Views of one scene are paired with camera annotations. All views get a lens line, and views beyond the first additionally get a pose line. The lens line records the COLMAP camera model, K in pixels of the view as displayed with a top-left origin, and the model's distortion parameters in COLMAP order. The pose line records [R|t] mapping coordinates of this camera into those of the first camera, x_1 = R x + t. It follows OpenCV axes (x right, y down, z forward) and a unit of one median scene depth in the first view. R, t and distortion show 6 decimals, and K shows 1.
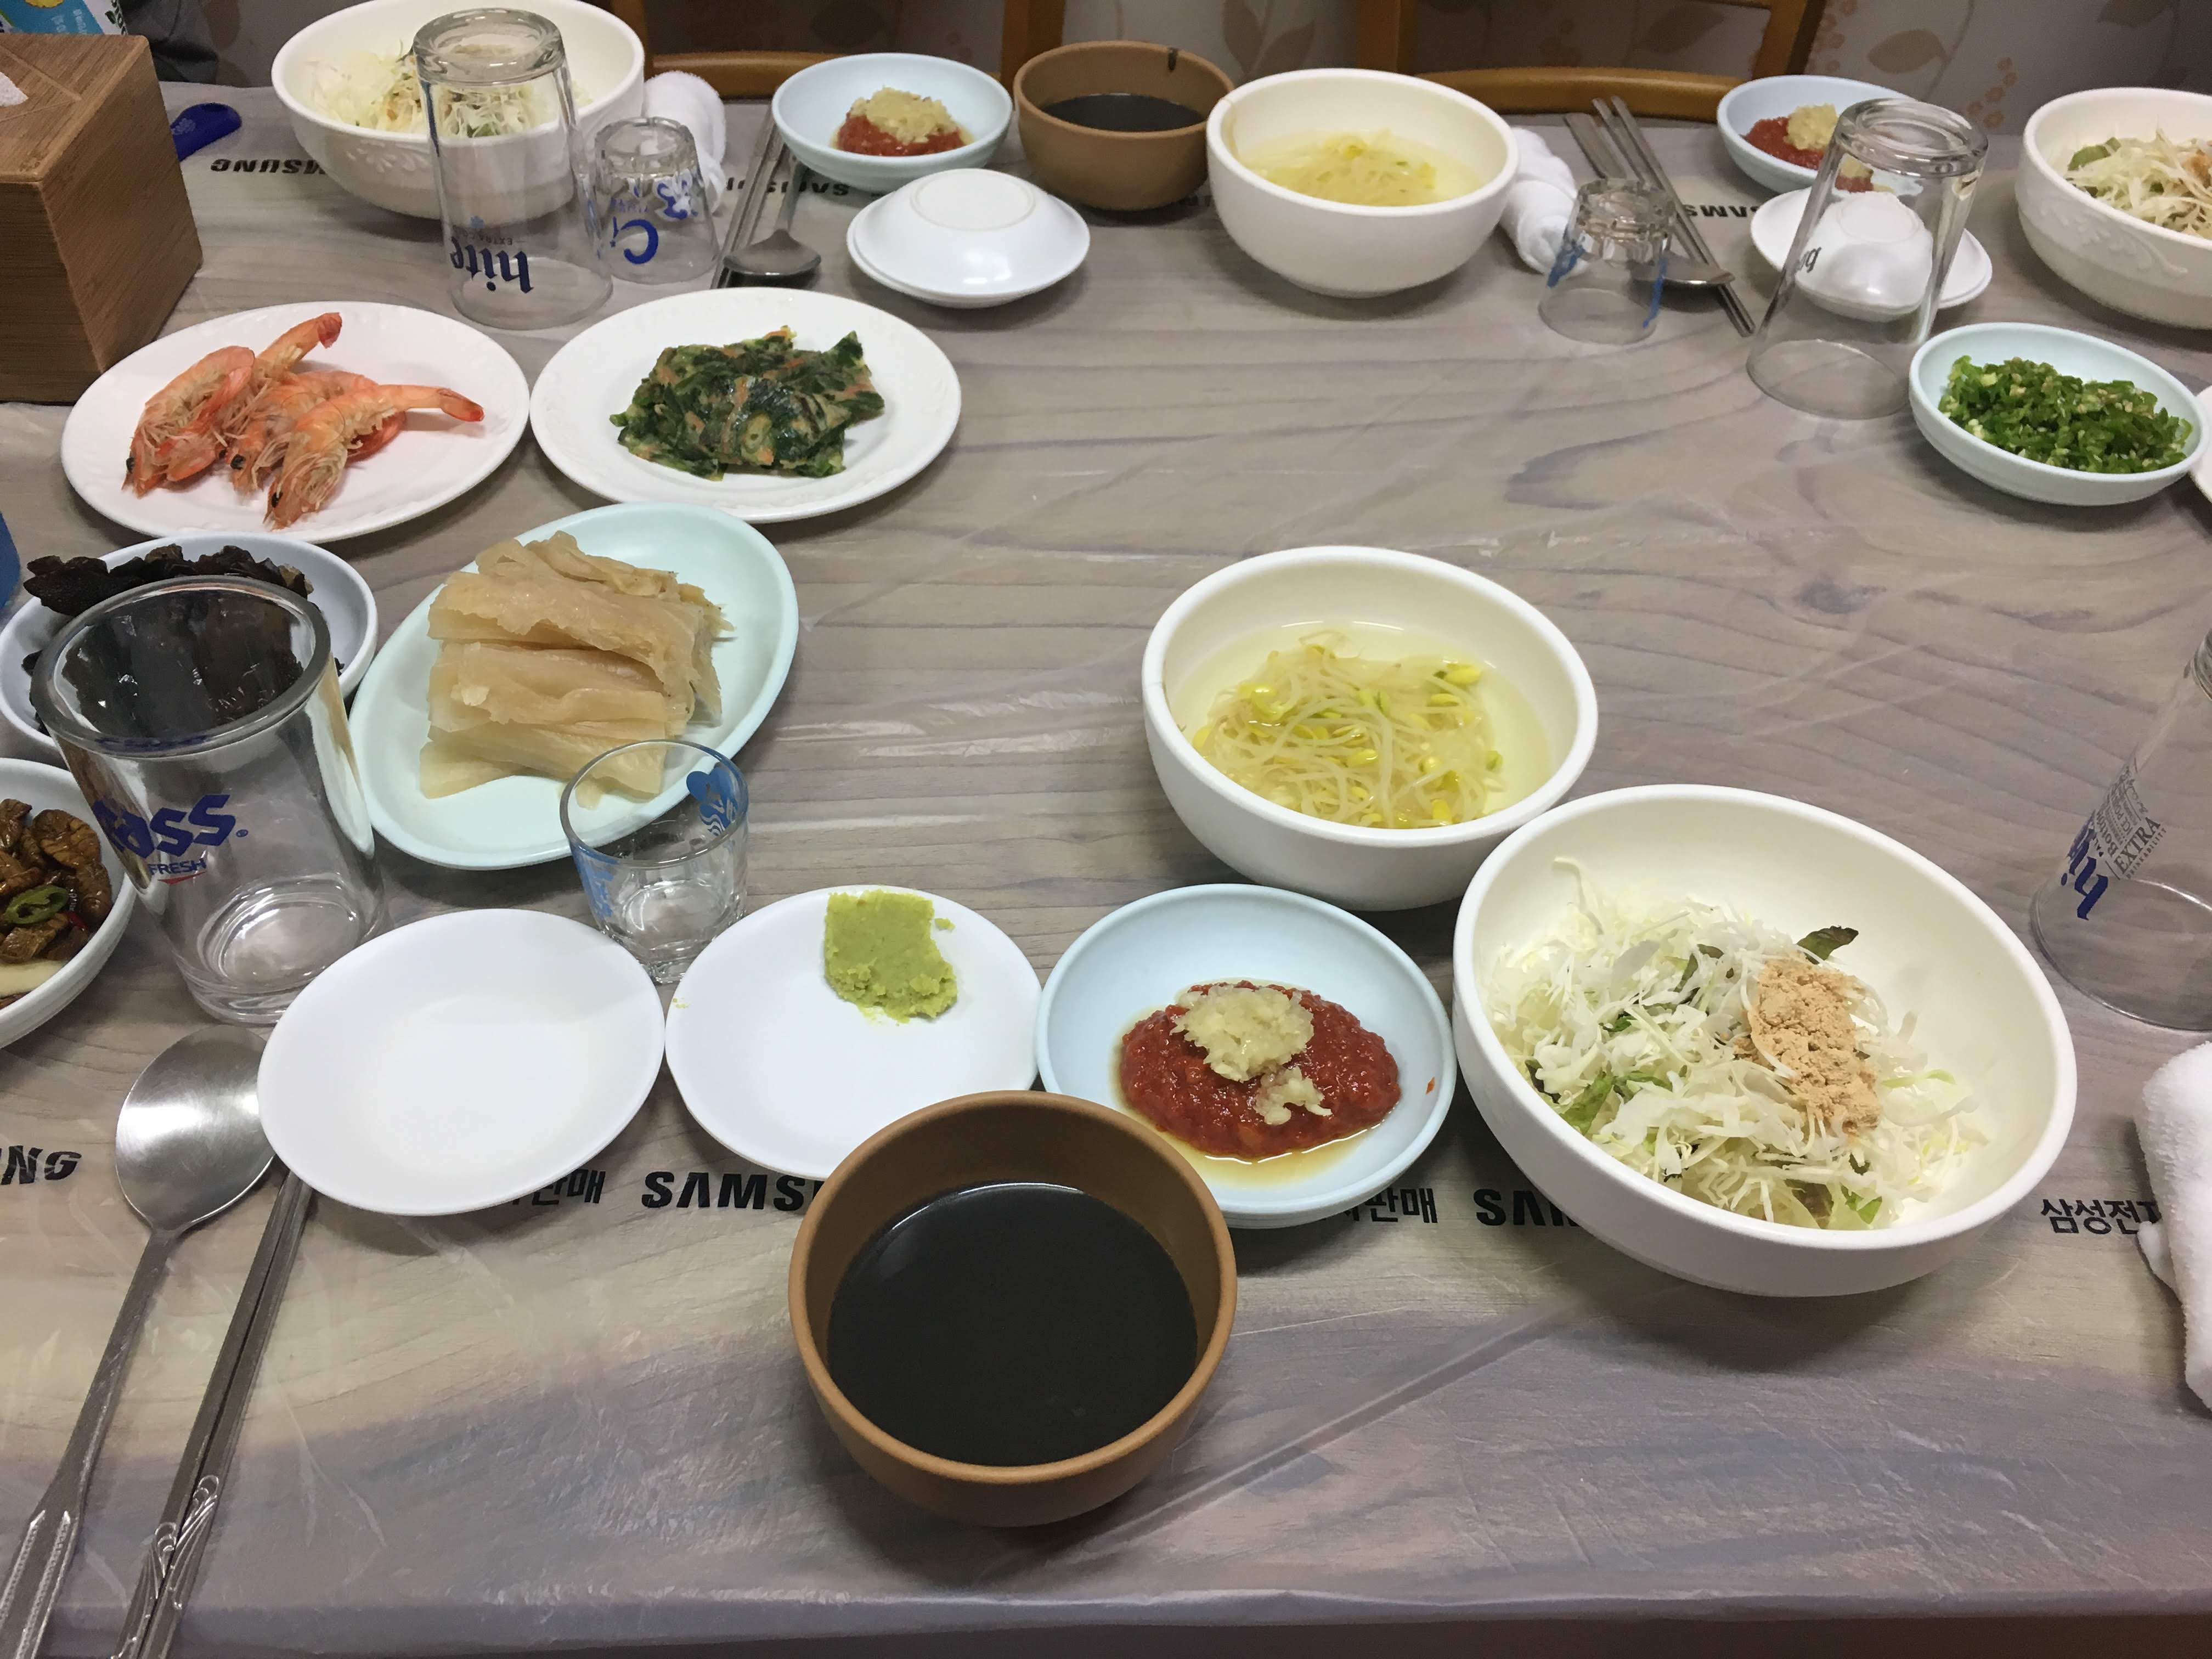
lens RADIAL K [[1877.8, 0, 1090.9], [0, 1877.8, 821.3], [0, 0, 1]] dist [0.050161, -0.057260]
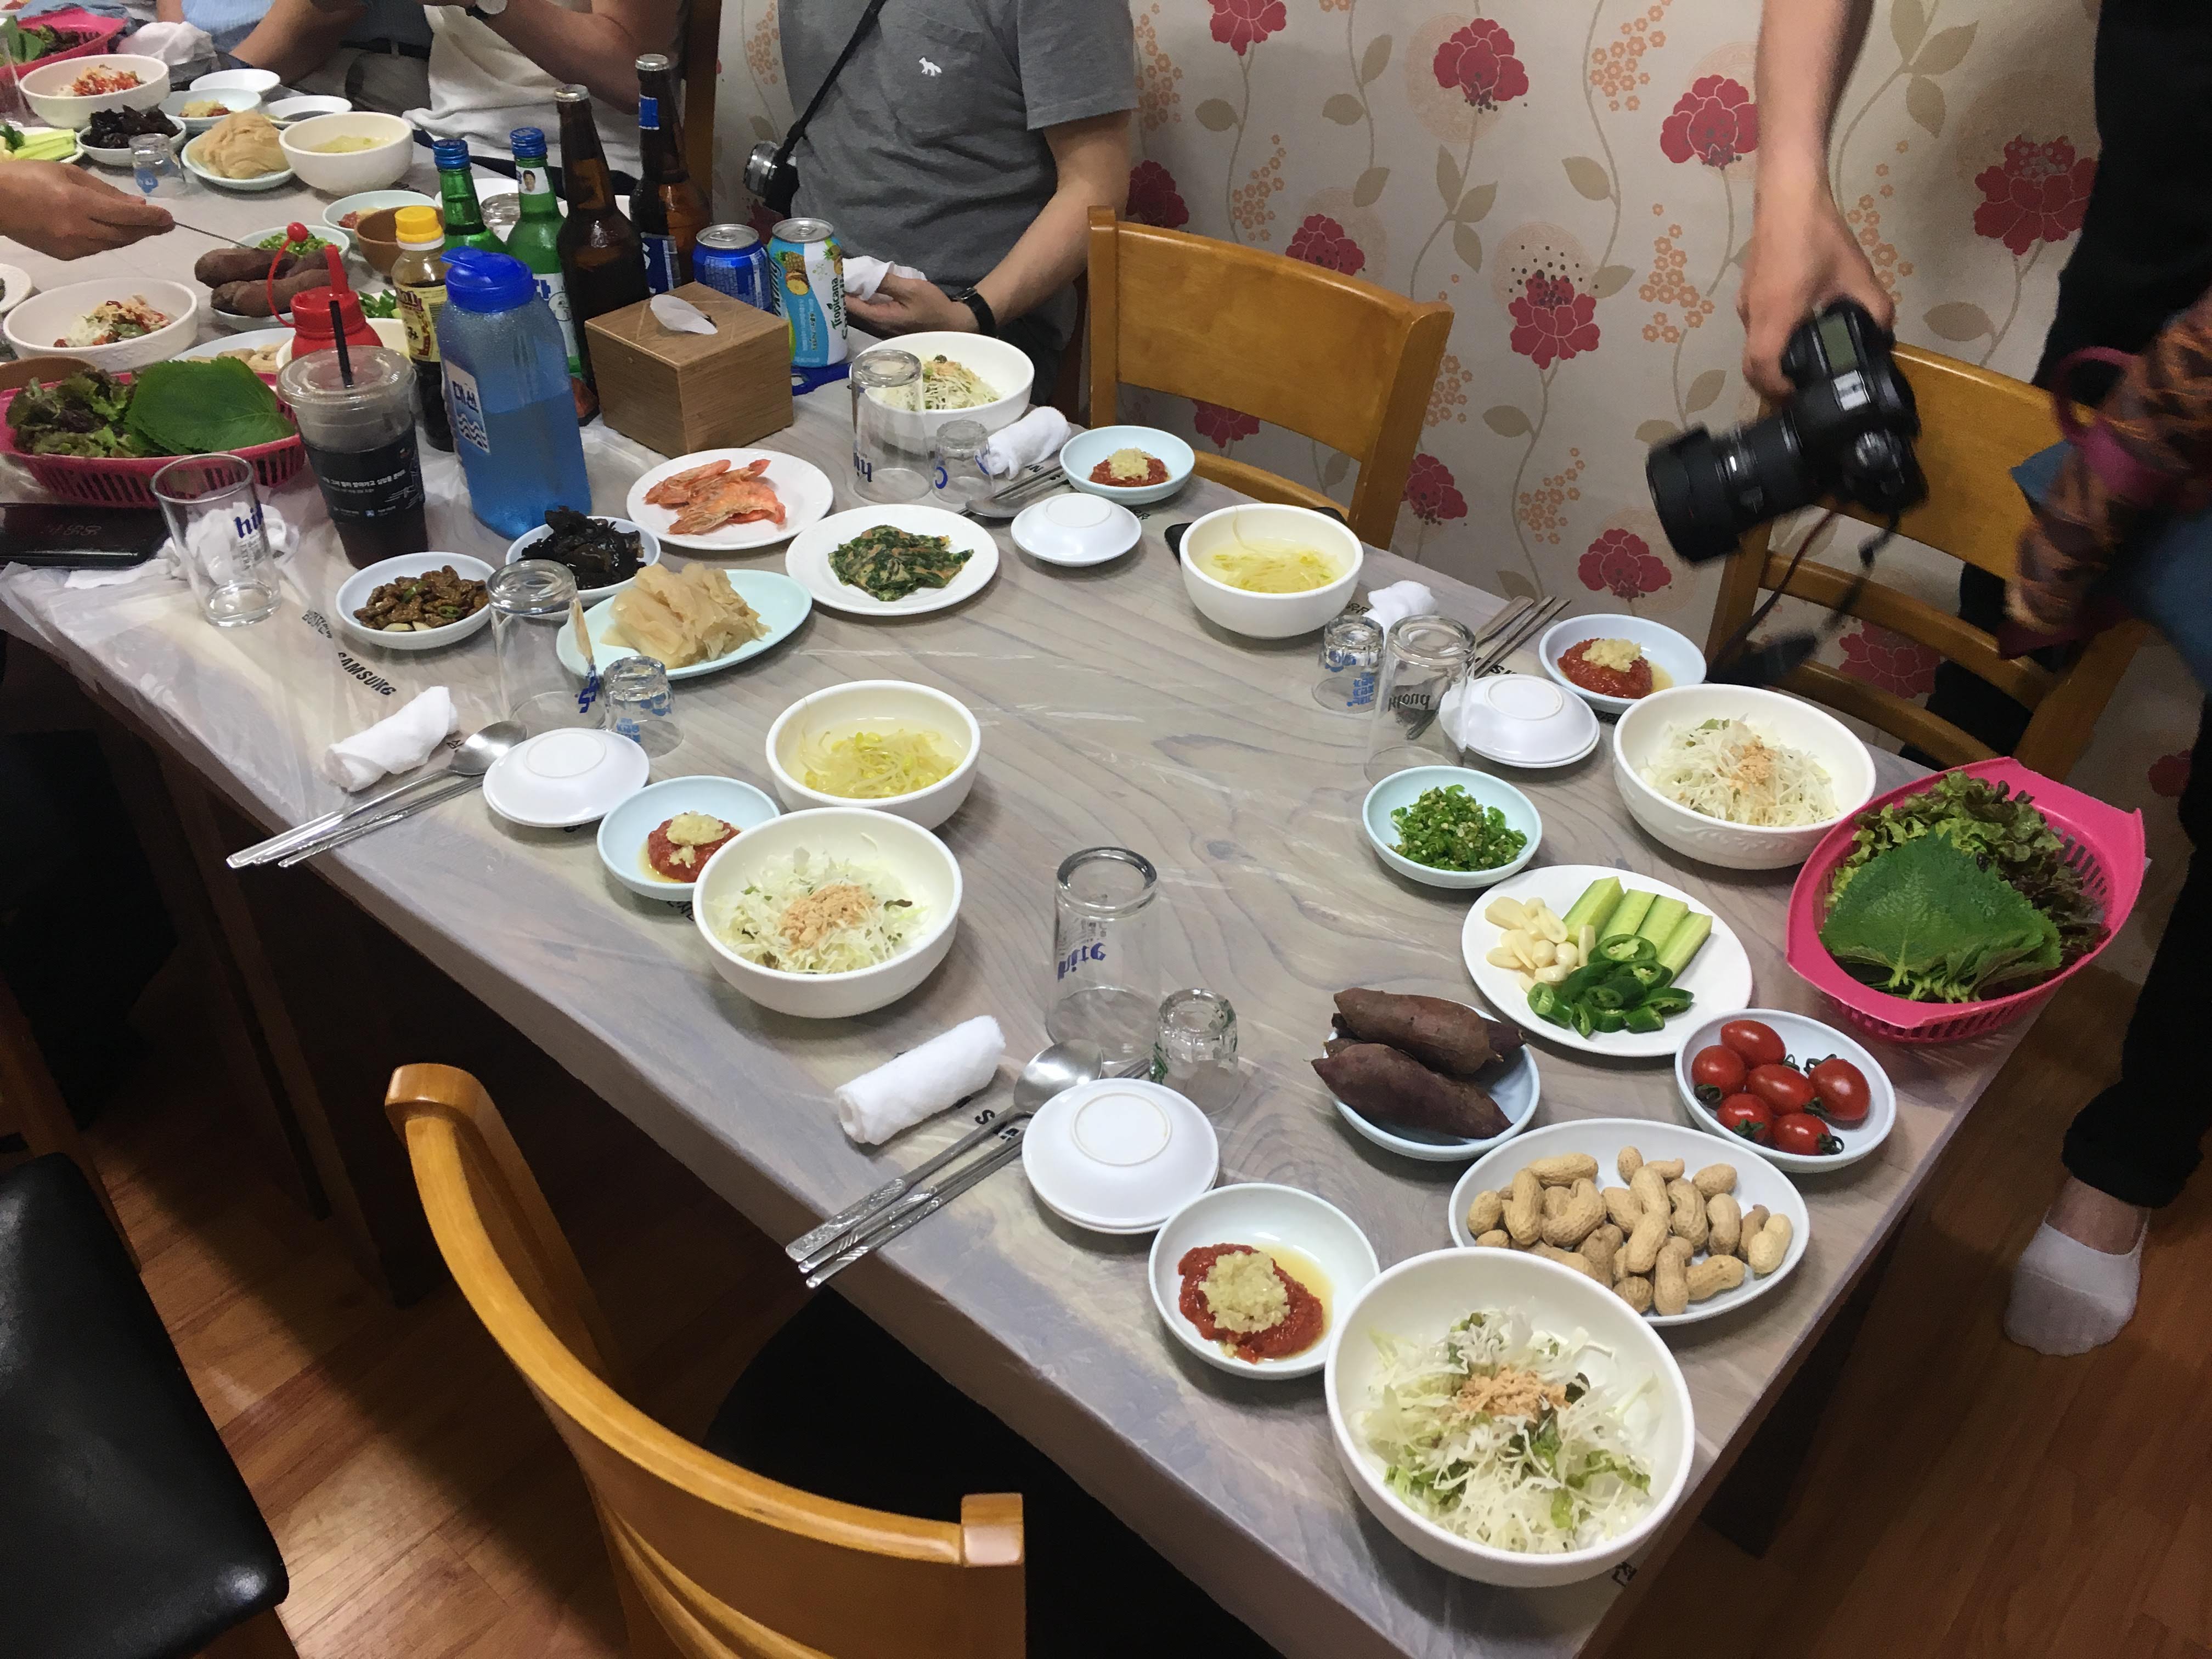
lens RADIAL K [[1877.8, 0, 1105.5], [0, 1877.8, 821.6], [0, 0, 1]] dist [0.050161, -0.057260]
pose [[0.747018, 0.396080, -0.533933, 1.454688], [-0.459654, 0.887961, 0.015608, -0.138408], [0.480294, 0.233765, 0.845382, -0.642762]]
